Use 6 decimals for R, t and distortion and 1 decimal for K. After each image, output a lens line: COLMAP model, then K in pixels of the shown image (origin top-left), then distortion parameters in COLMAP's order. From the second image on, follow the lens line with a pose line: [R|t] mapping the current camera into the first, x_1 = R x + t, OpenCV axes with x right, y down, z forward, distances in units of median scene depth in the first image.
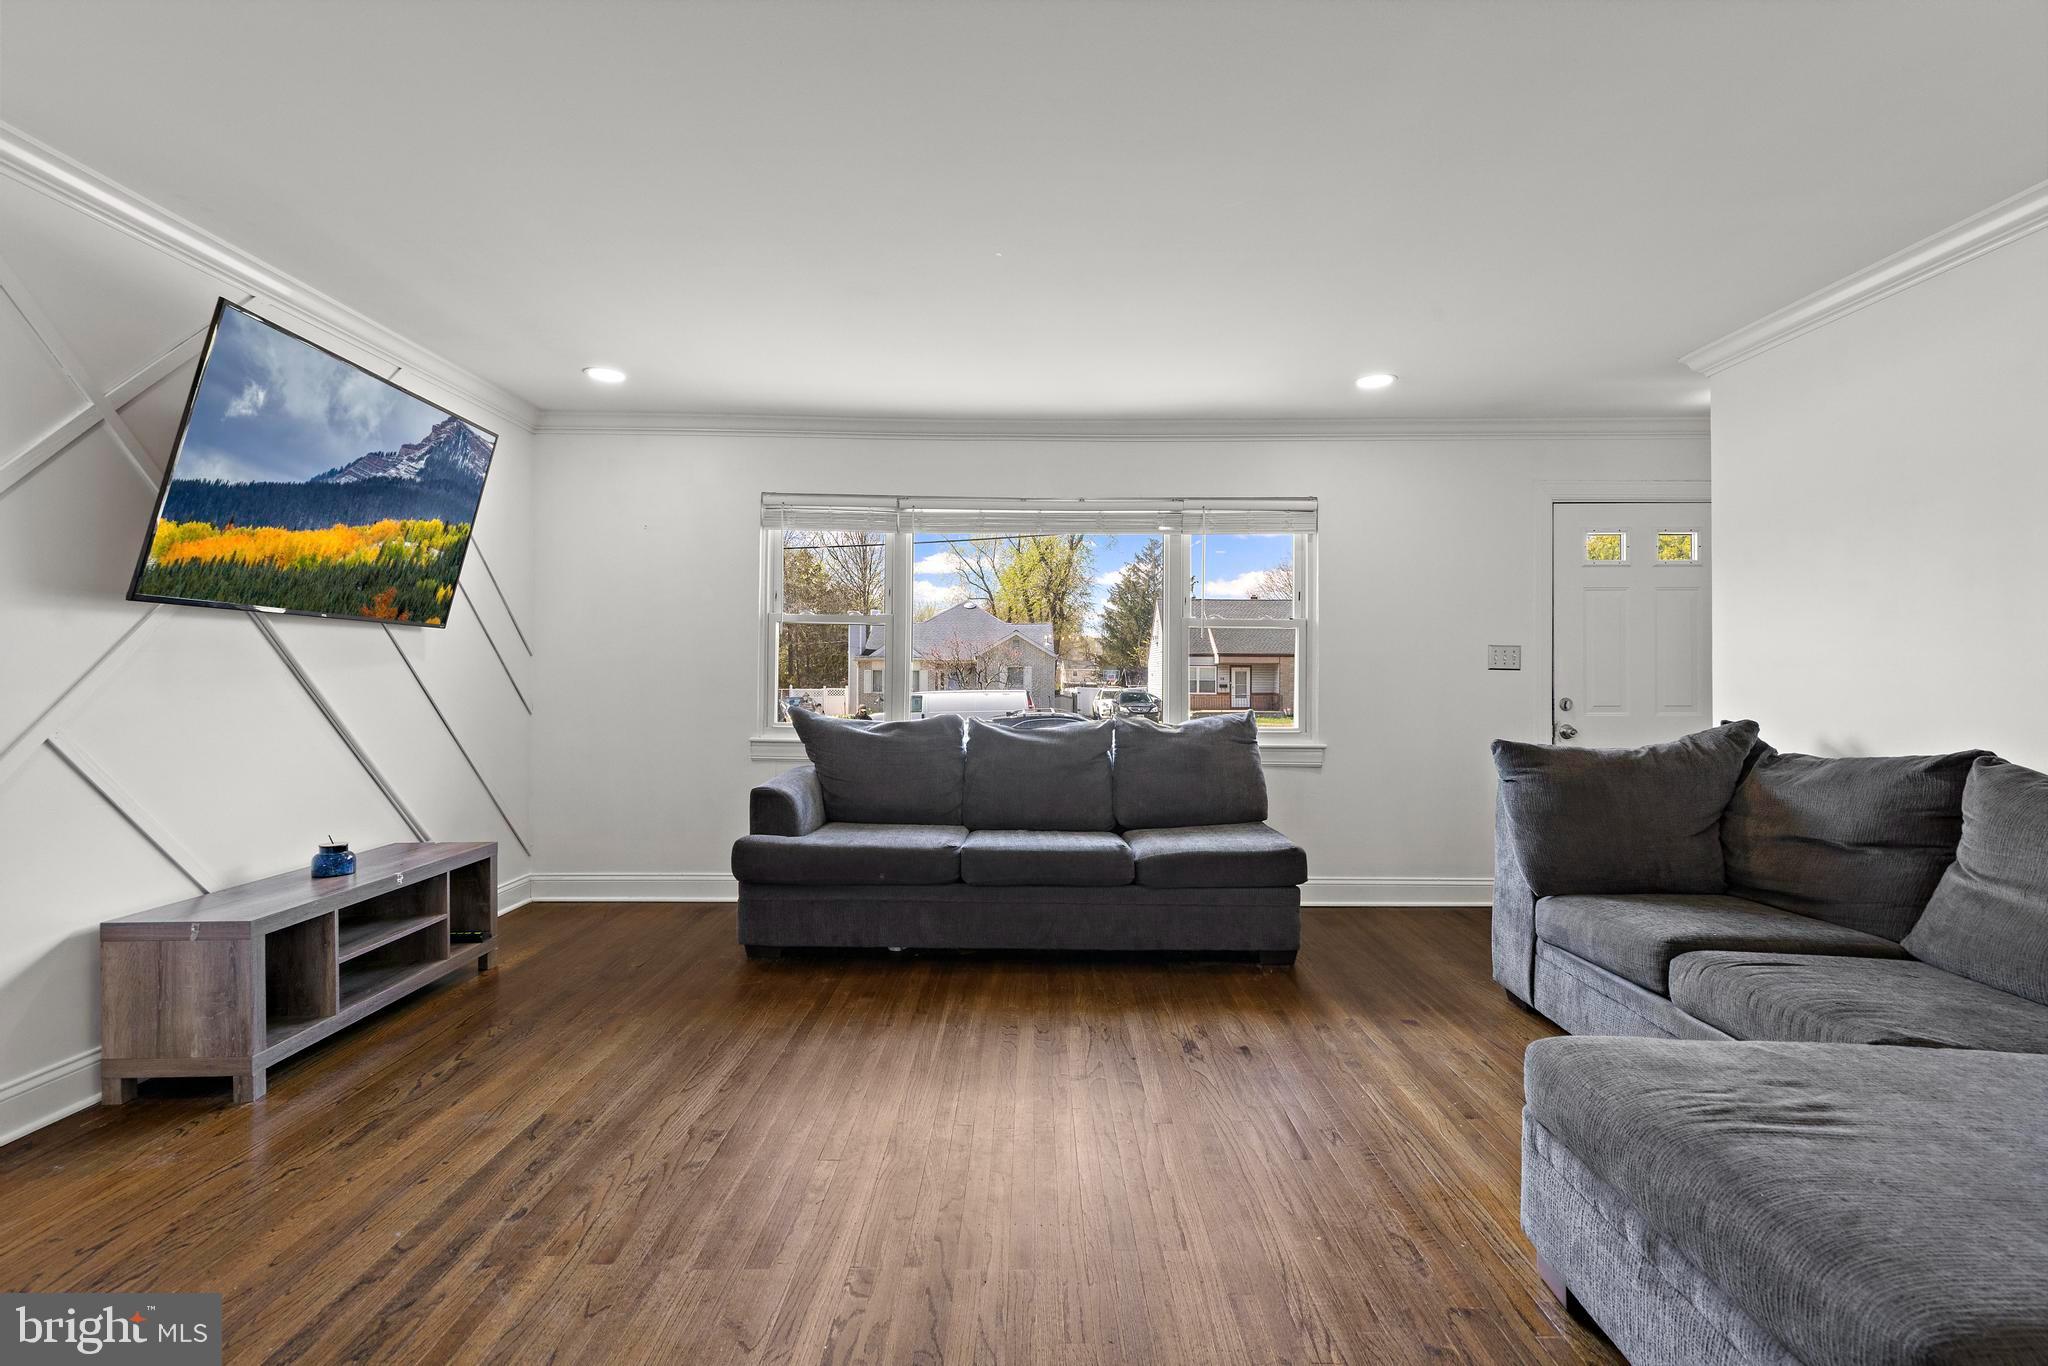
lens RADIAL K [[953.3, 0, 1036.1], [0, 953.3, 672.8], [0, 0, 1]] dist [0.003899, 0.000057]
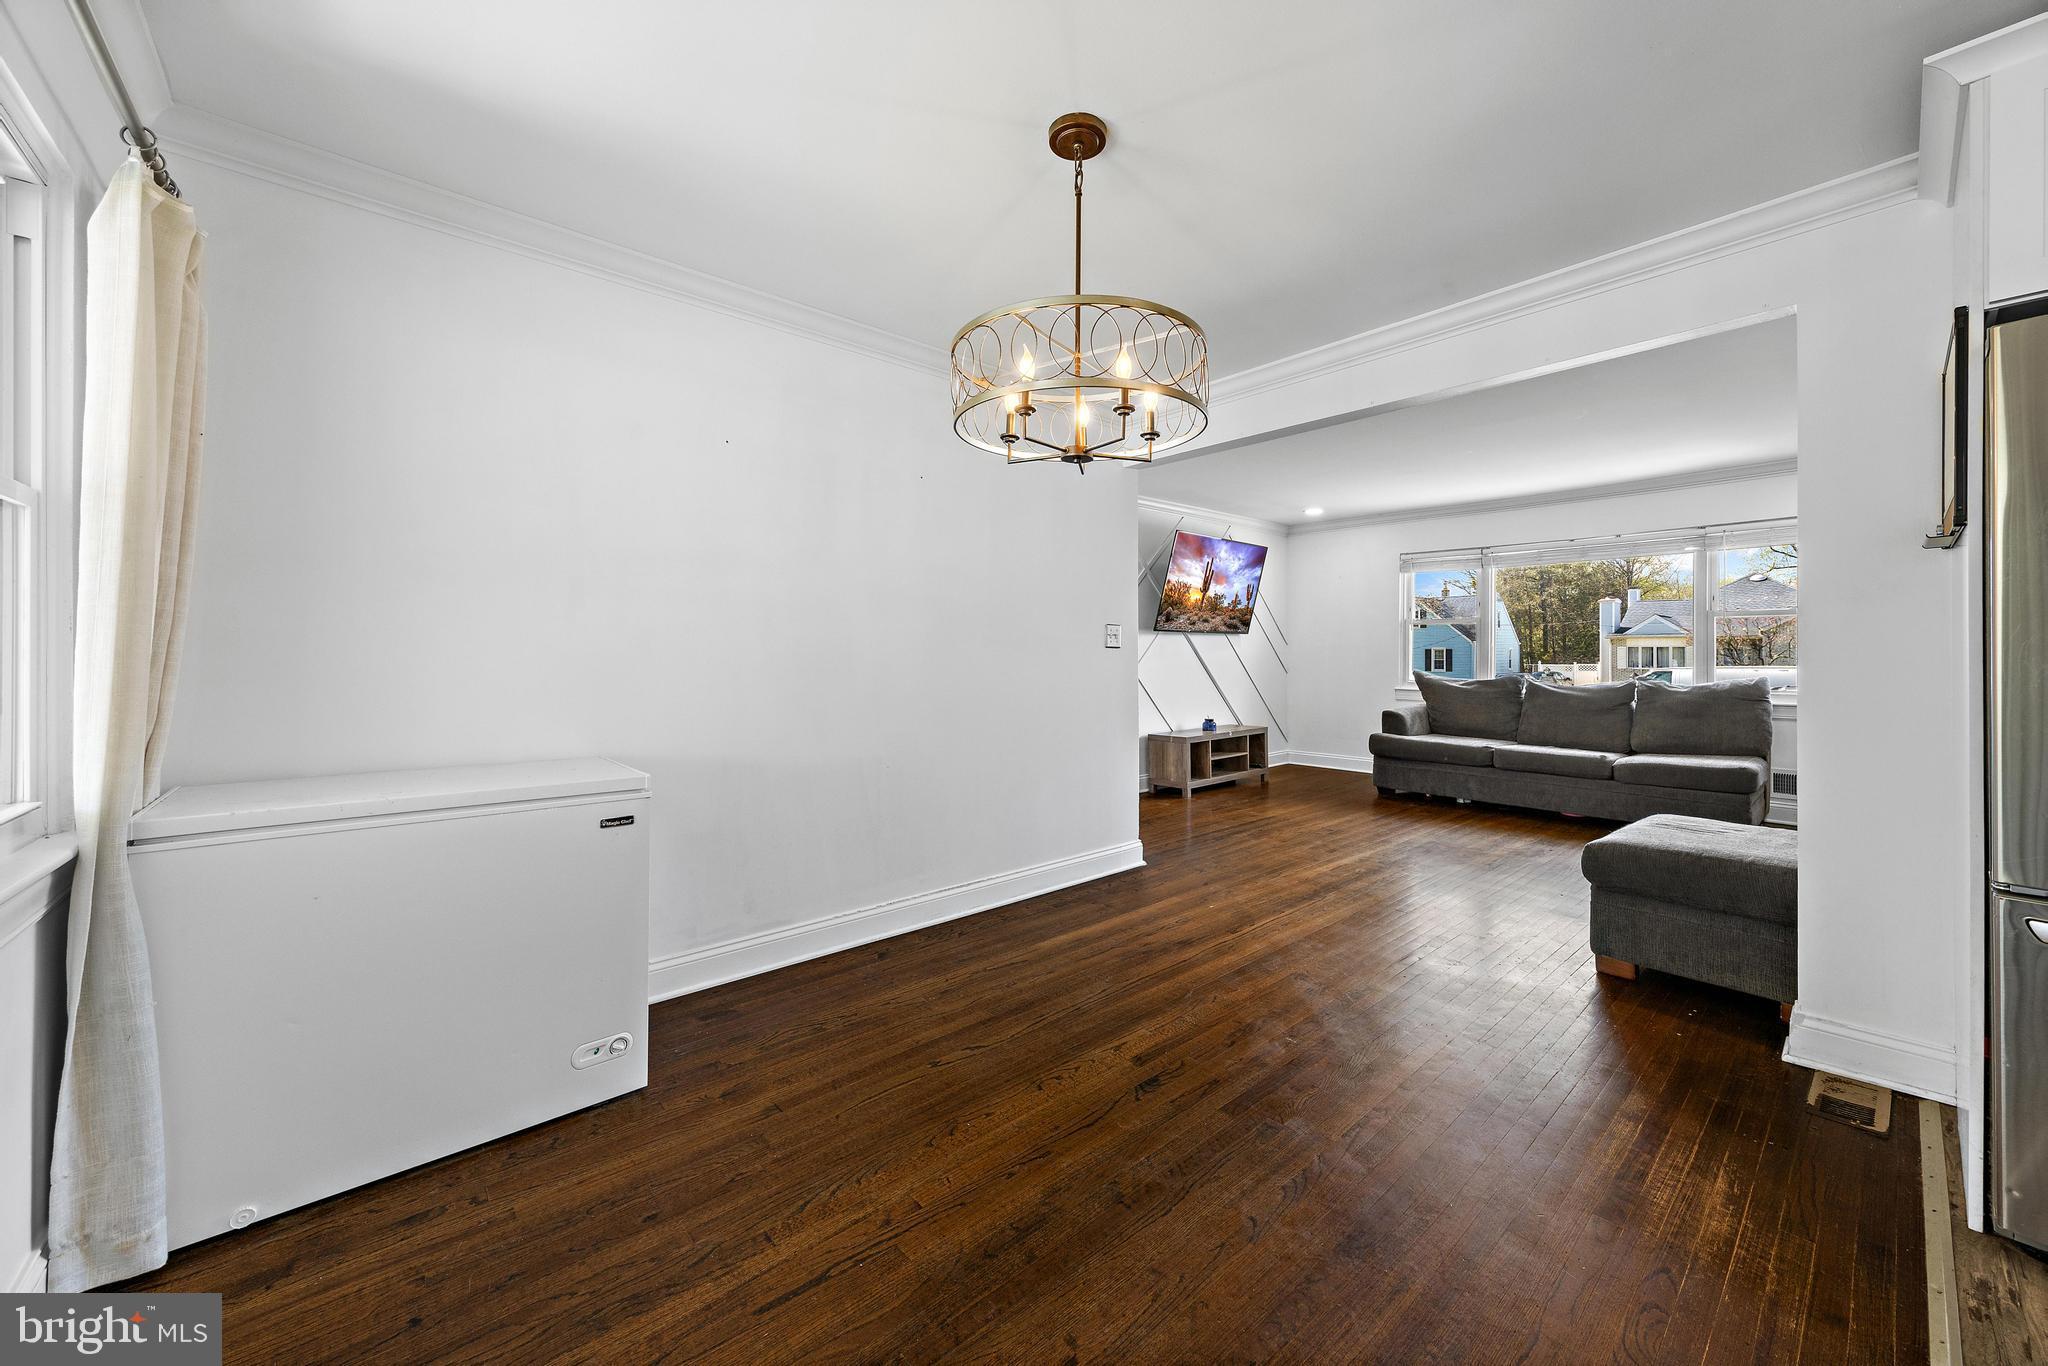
lens RADIAL K [[742.7, 0, 1037.4], [0, 742.7, 650.8], [0, 0, 1]] dist [0.005576, -0.001027]
pose [[0.654313, -0.009112, -0.756169, 0.423621], [0.008278, 0.999954, -0.004887, -0.001997], [0.756179, -0.003062, 0.654358, -0.584831]]
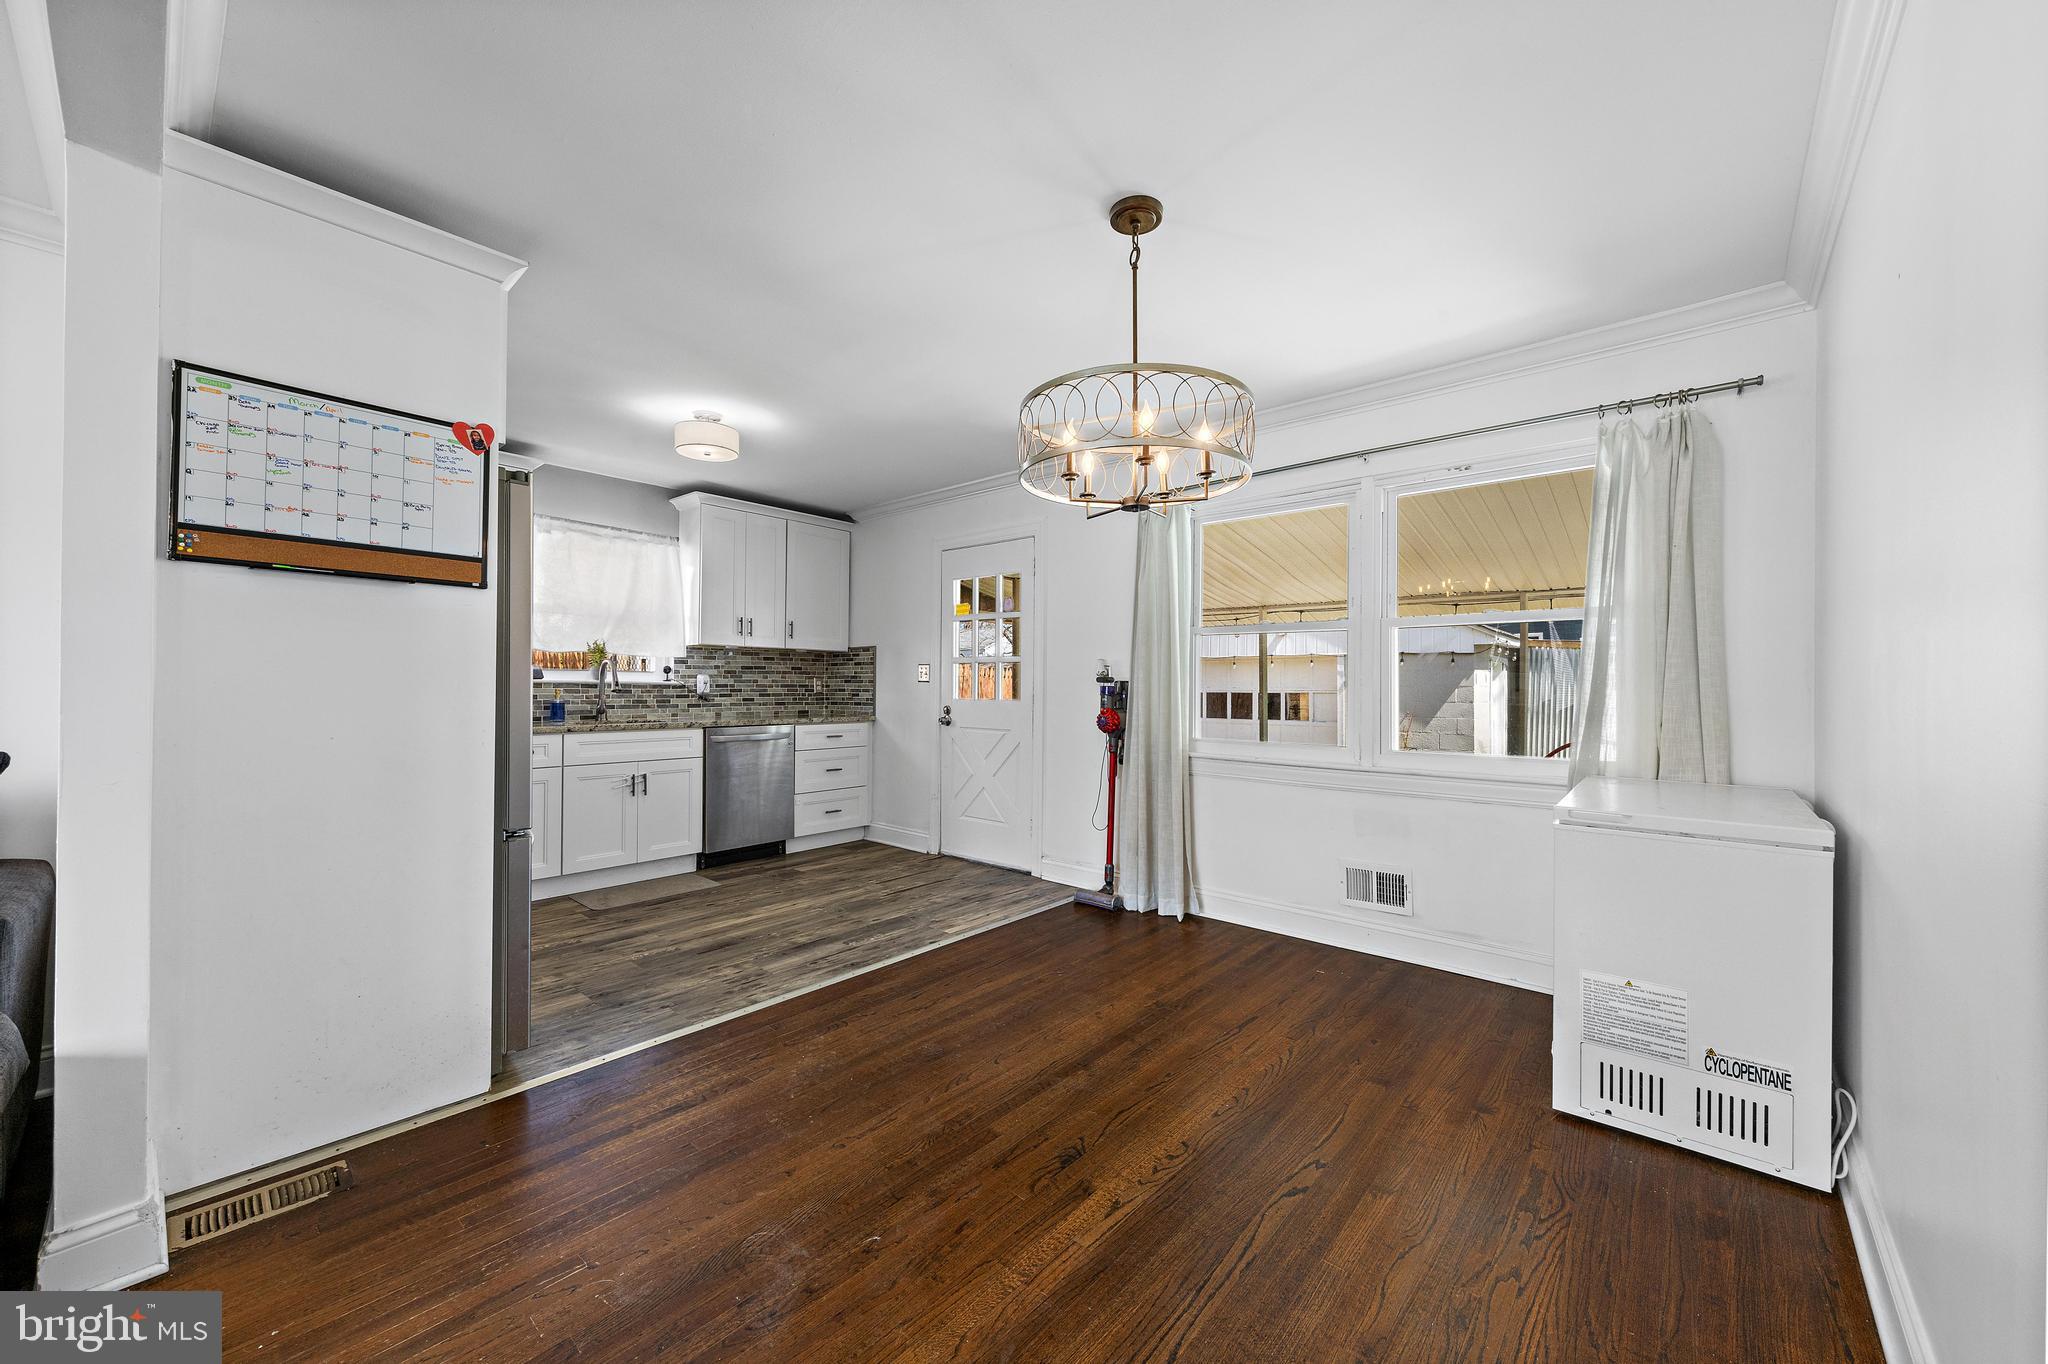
lens RADIAL K [[778.9, 0, 1023.1], [0, 778.9, 685.5], [0, 0, 1]] dist [0.007317, 0.000216]
pose [[-0.743846, -0.007933, 0.668304, -0.217161], [-0.012811, 0.999915, -0.002390, 0.000381], [-0.668228, -0.010340, -0.743885, 0.193296]]
